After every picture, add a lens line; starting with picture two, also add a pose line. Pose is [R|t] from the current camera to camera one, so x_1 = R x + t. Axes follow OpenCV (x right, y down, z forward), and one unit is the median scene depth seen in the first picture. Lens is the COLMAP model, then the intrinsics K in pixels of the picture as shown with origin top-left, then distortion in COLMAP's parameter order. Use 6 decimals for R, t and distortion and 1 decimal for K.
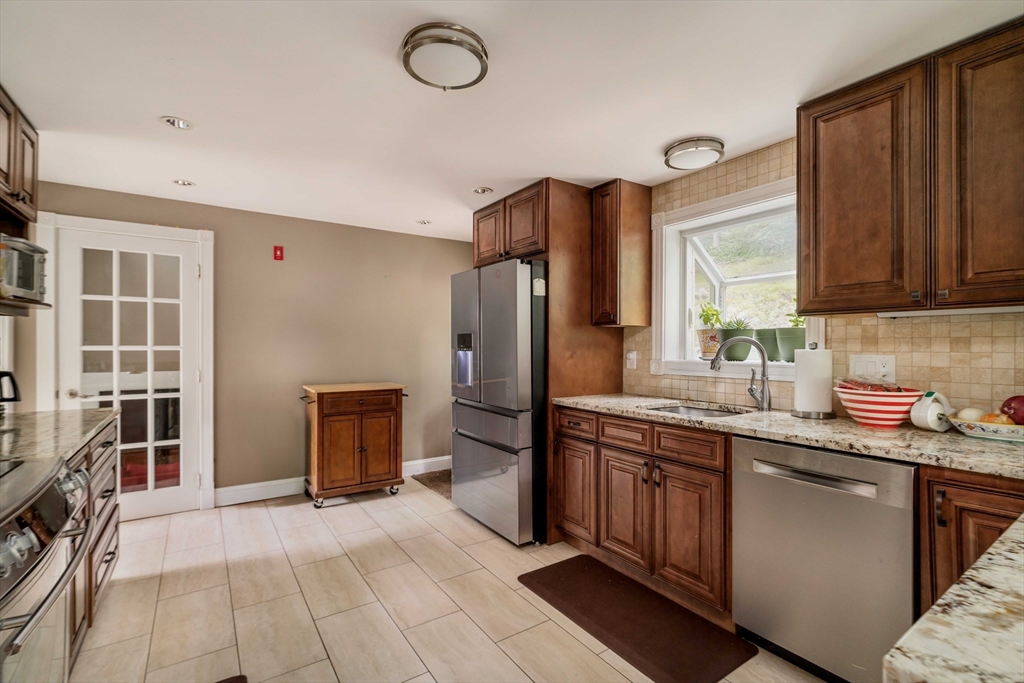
lens RADIAL K [[471.3, 0, 518.7], [0, 471.3, 329.2], [0, 0, 1]] dist [-0.000604, 0.001008]
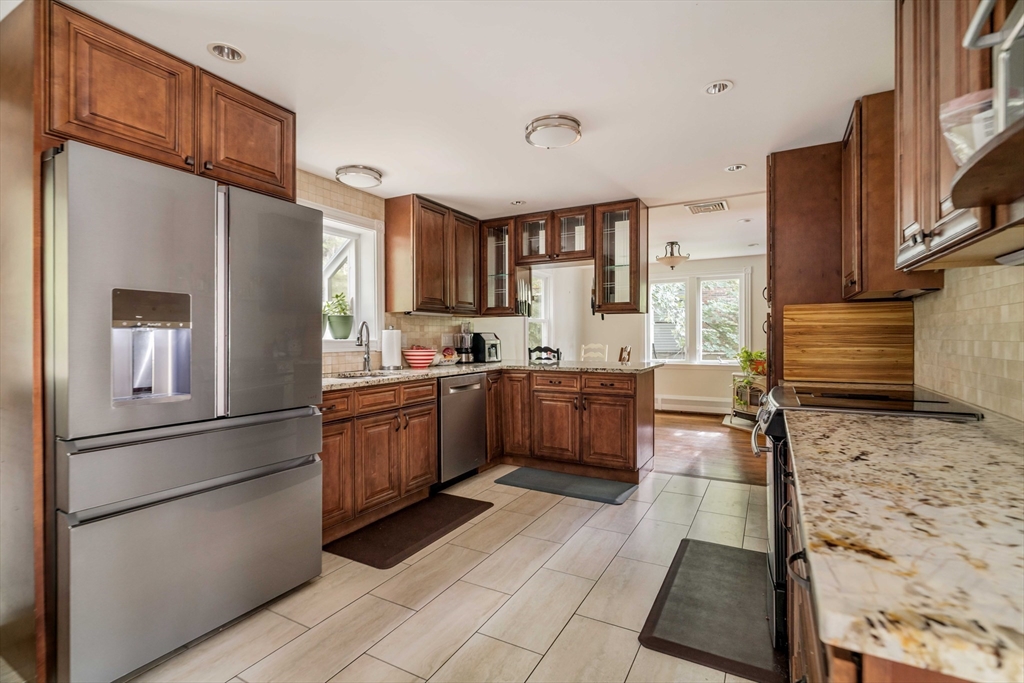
lens RADIAL K [[471.3, 0, 518.7], [0, 471.3, 329.2], [0, 0, 1]] dist [-0.000604, 0.001008]
pose [[-0.459821, 0.012041, 0.887930, -1.060496], [-0.025889, 0.999301, -0.026957, 0.072695], [-0.887634, -0.035383, -0.459188, 1.327866]]
